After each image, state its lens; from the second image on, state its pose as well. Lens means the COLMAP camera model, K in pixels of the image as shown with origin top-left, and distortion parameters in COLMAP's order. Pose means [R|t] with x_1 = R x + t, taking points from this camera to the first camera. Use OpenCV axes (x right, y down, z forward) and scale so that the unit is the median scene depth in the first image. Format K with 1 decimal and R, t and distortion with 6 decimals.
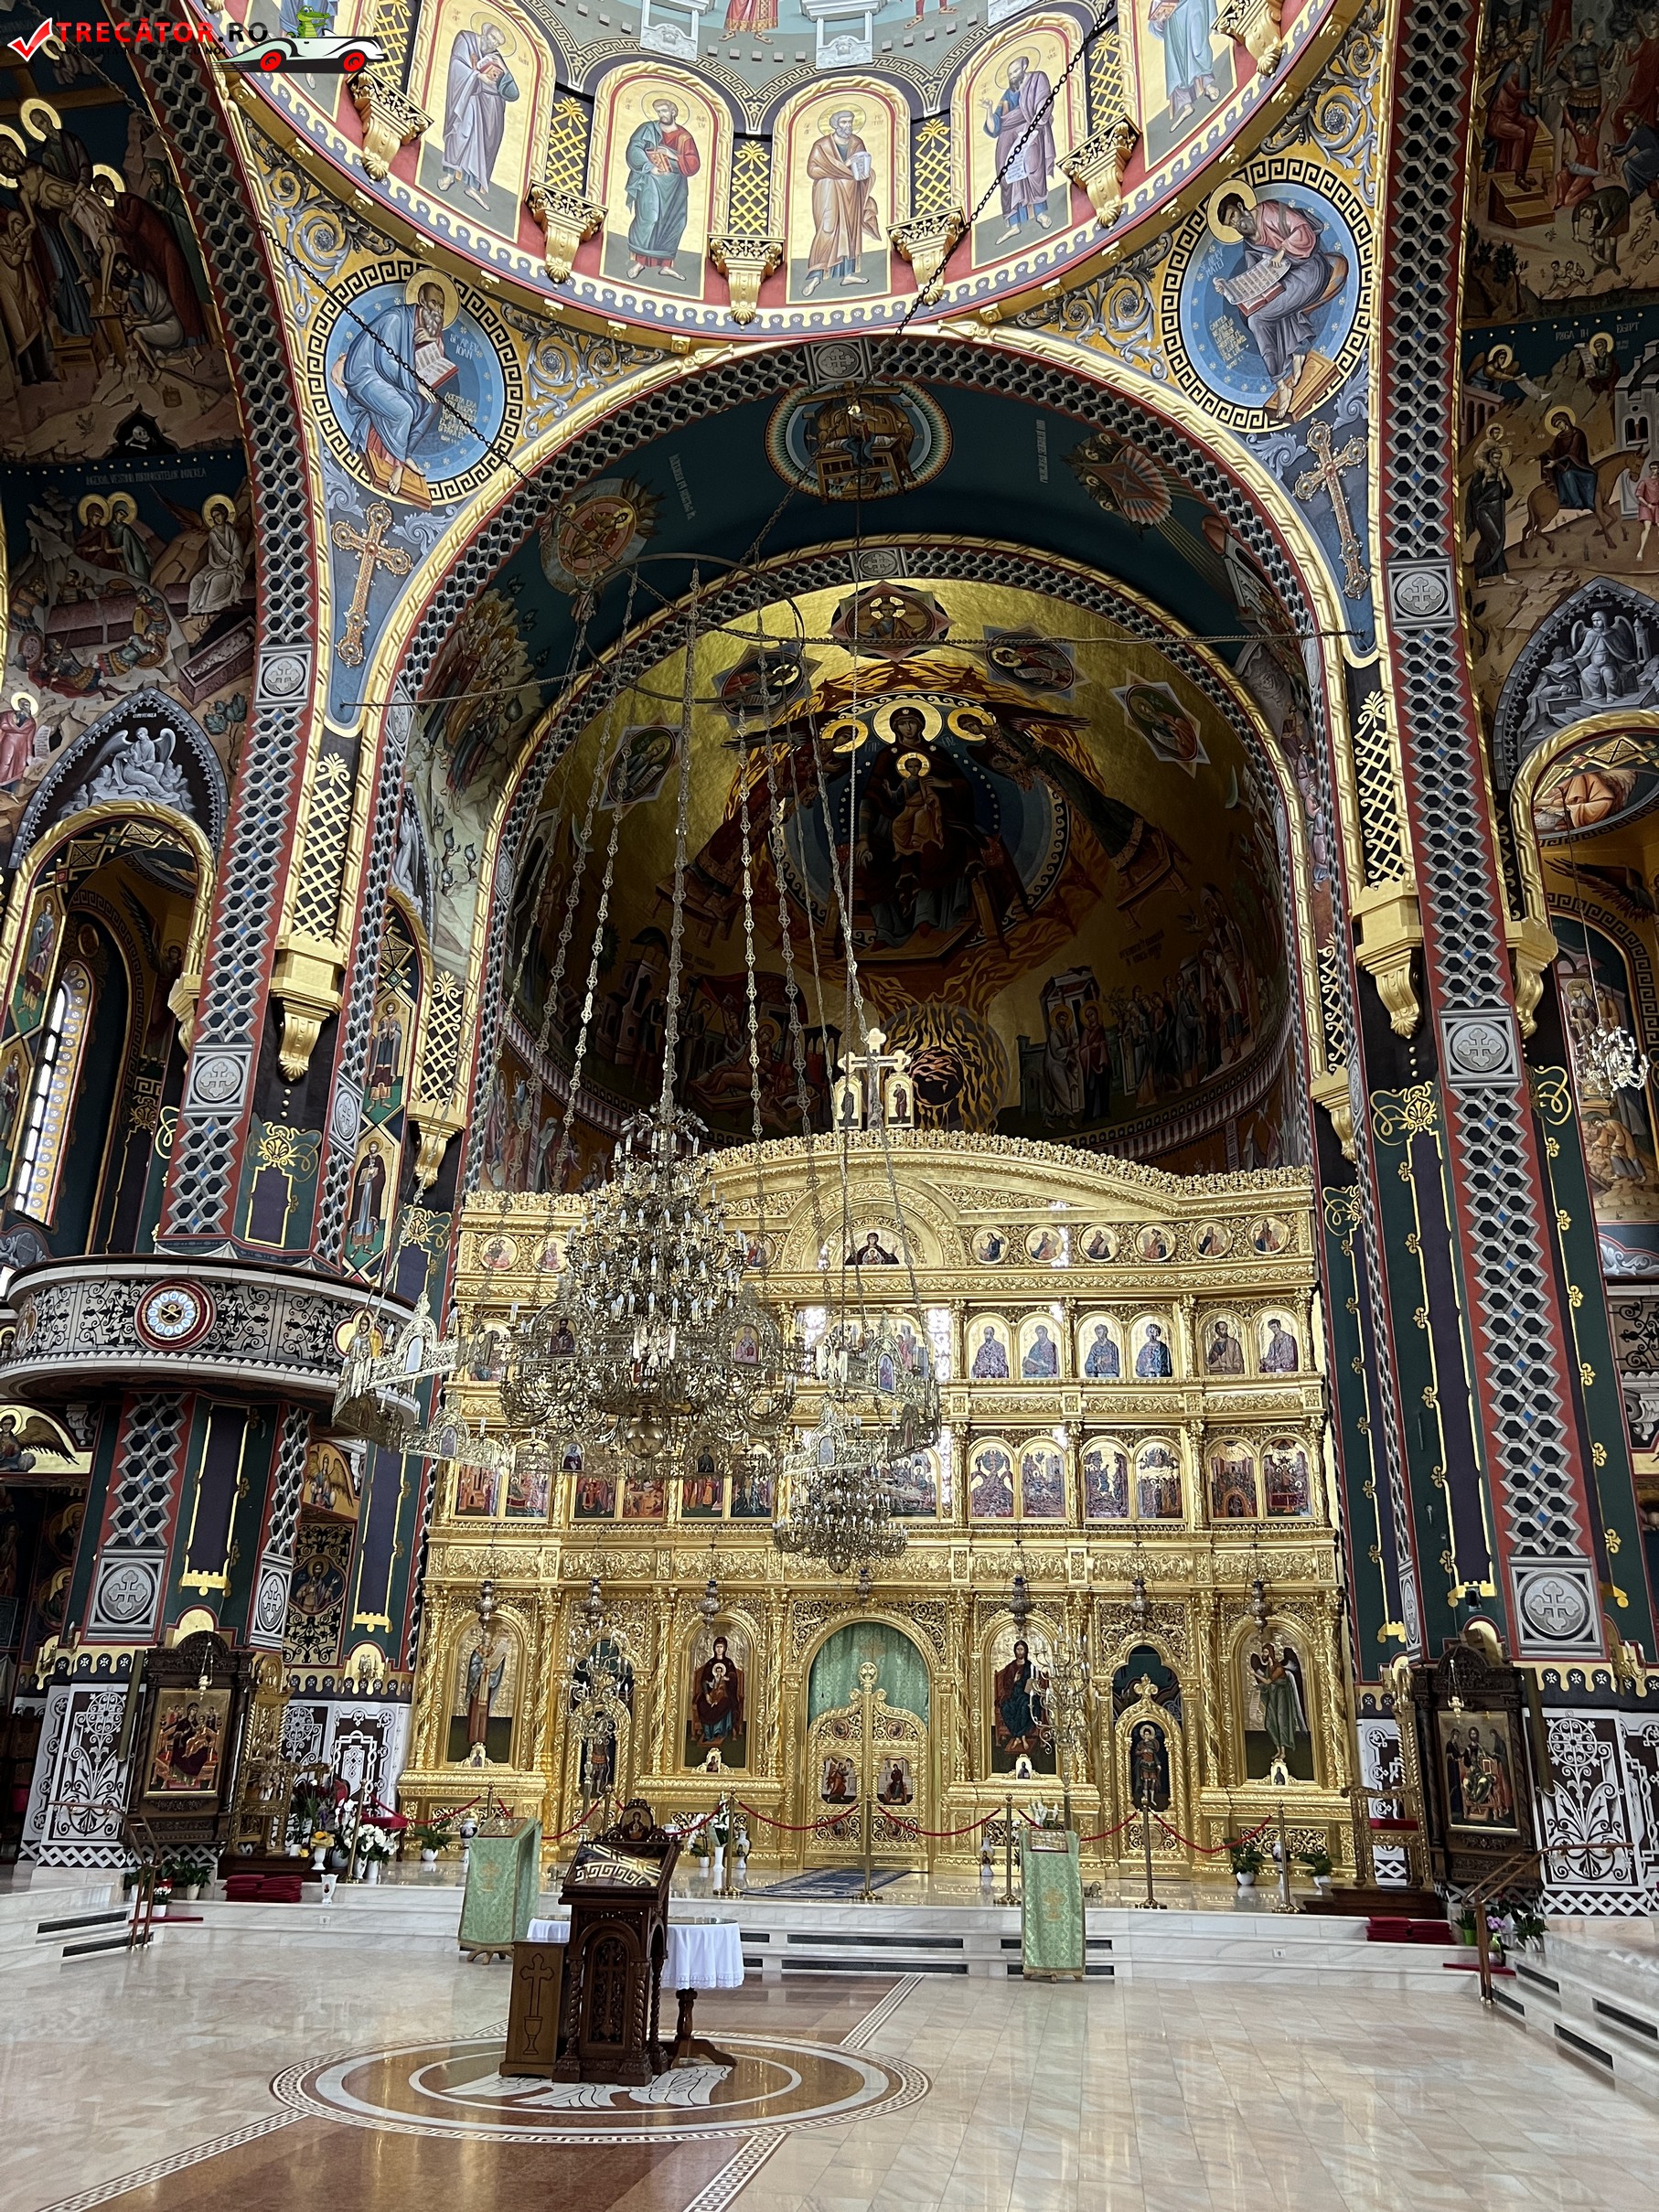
lens RADIAL K [[1671.4, 0, 839.2], [0, 1671.4, 1115.5], [0, 0, 1]] dist [0.042009, -0.041000]
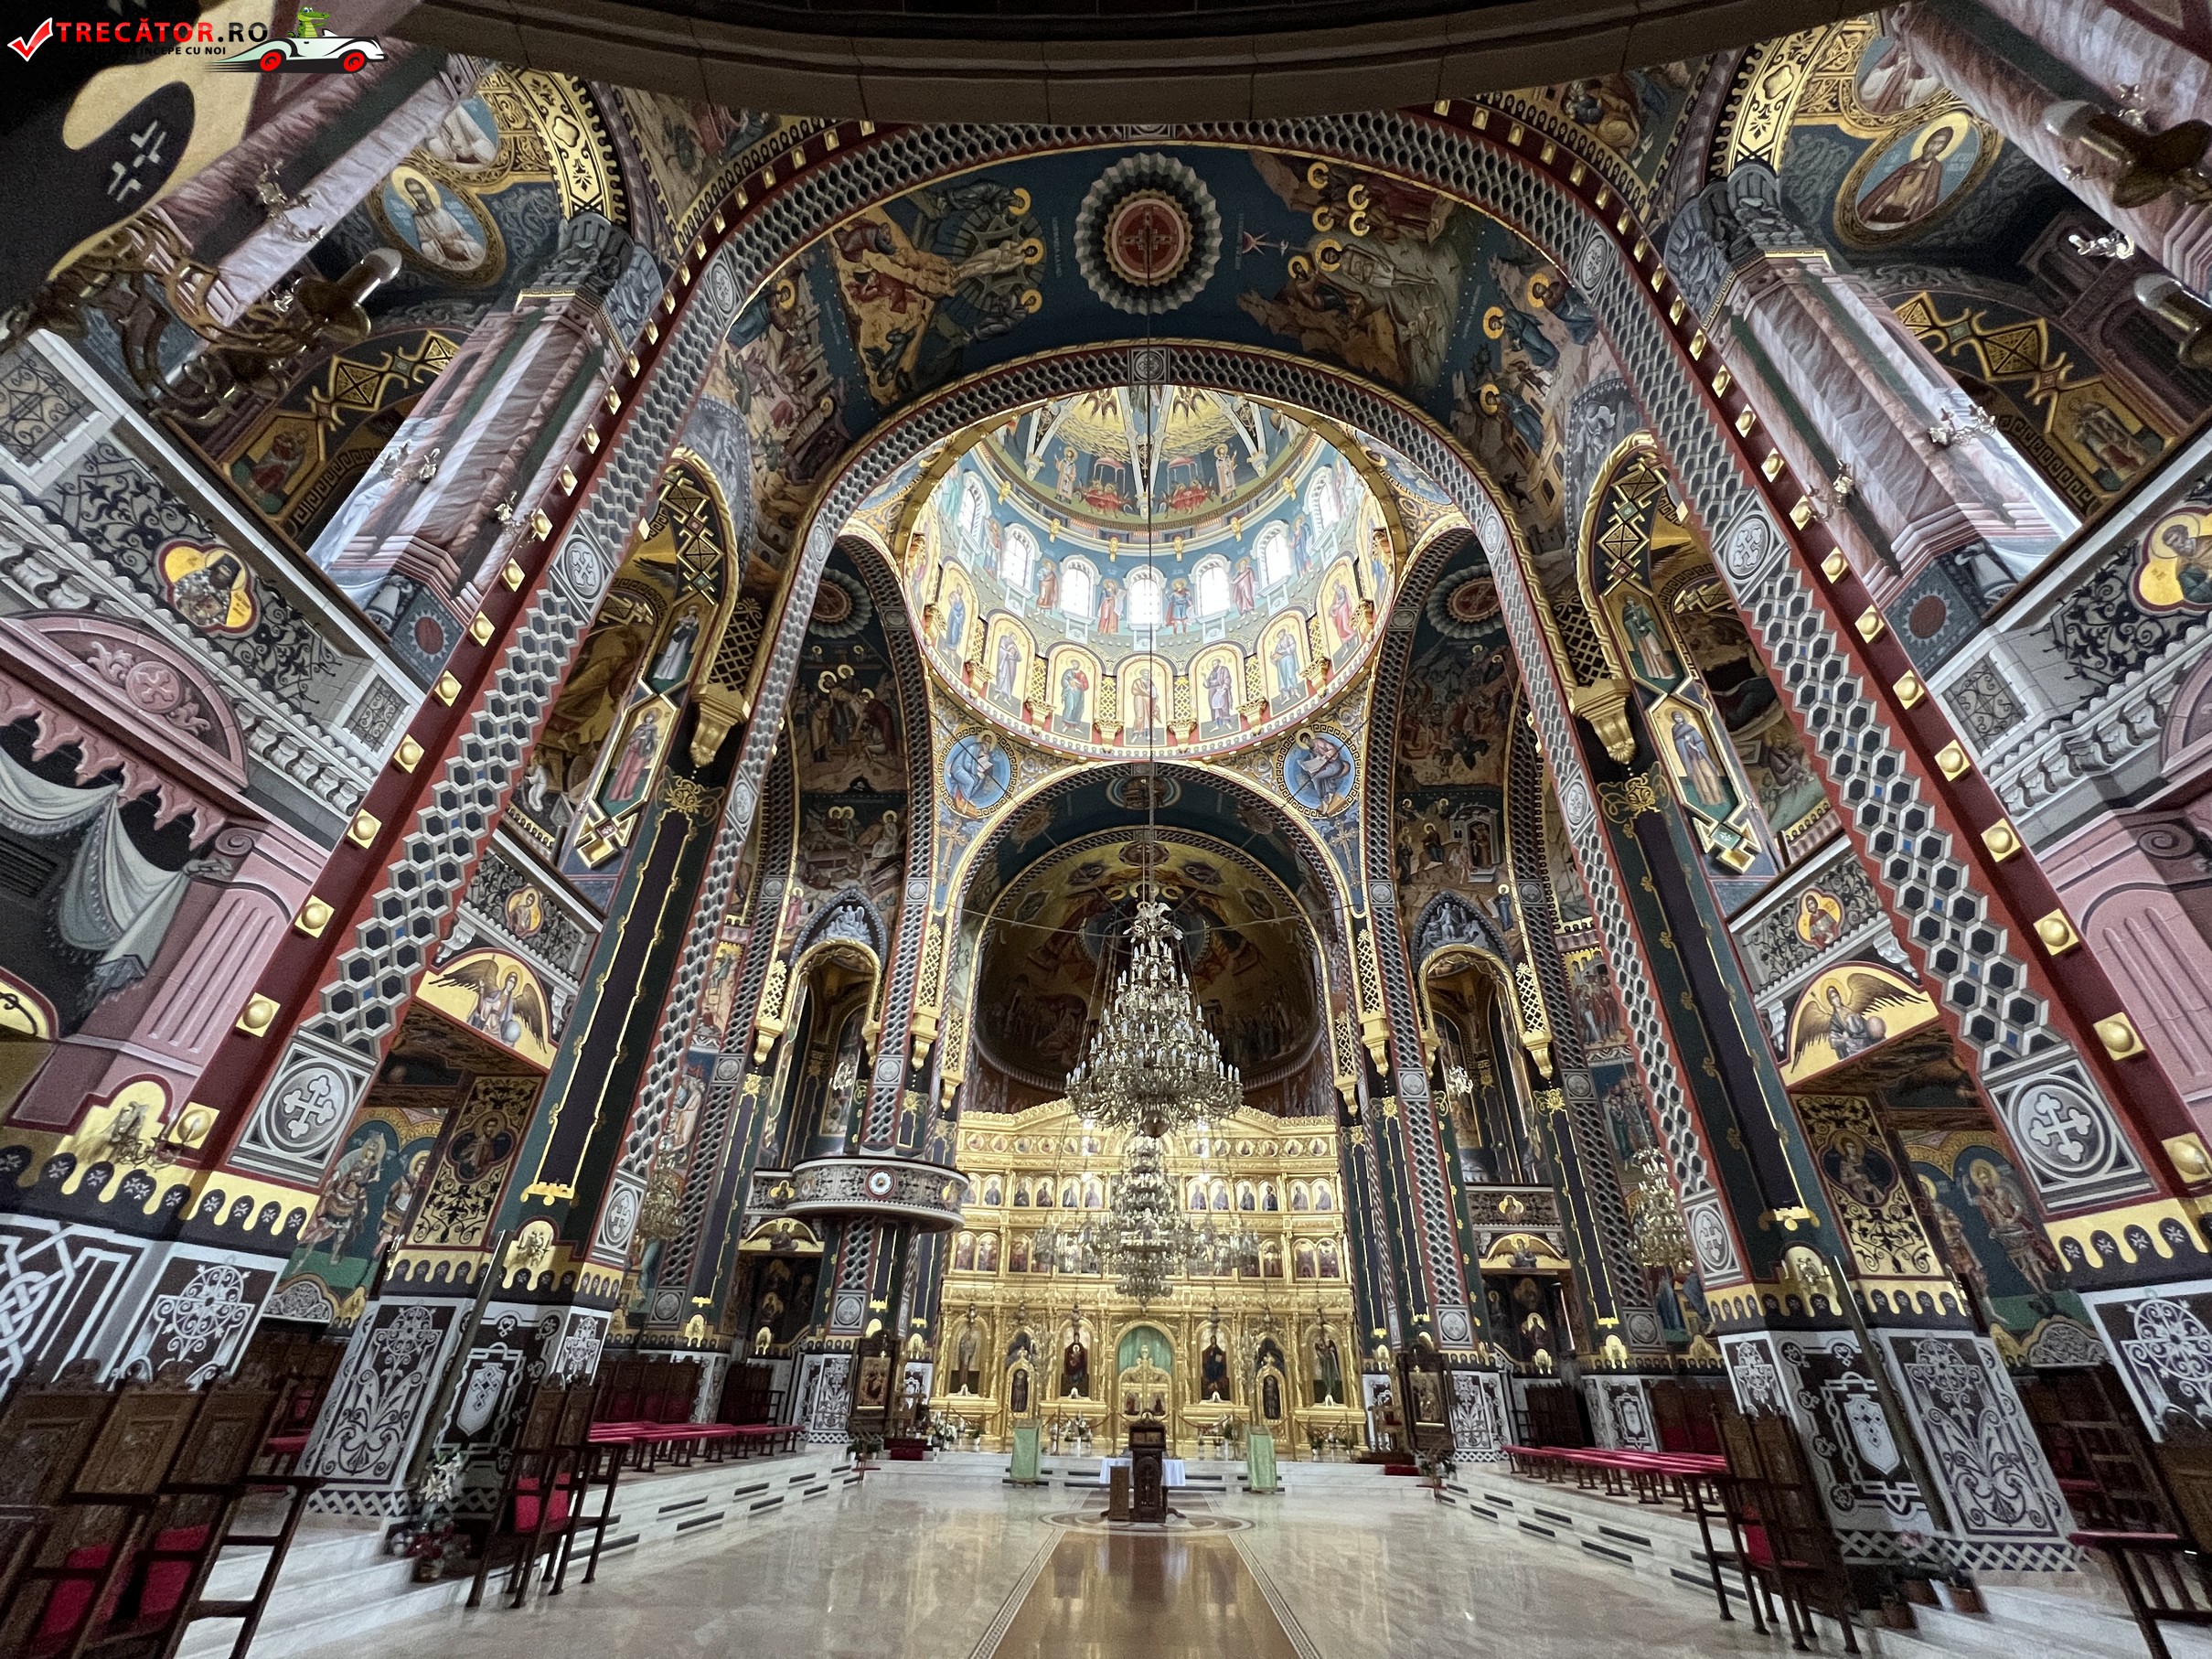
lens RADIAL K [[886.3, 0, 1108.6], [0, 886.3, 835.1], [0, 0, 1]] dist [-0.000483, 0.001018]
pose [[0.993952, 0.061237, 0.091159, -0.181639], [-0.042159, 0.979265, -0.198148, -0.102236], [-0.101403, 0.193106, 0.975924, -0.271944]]
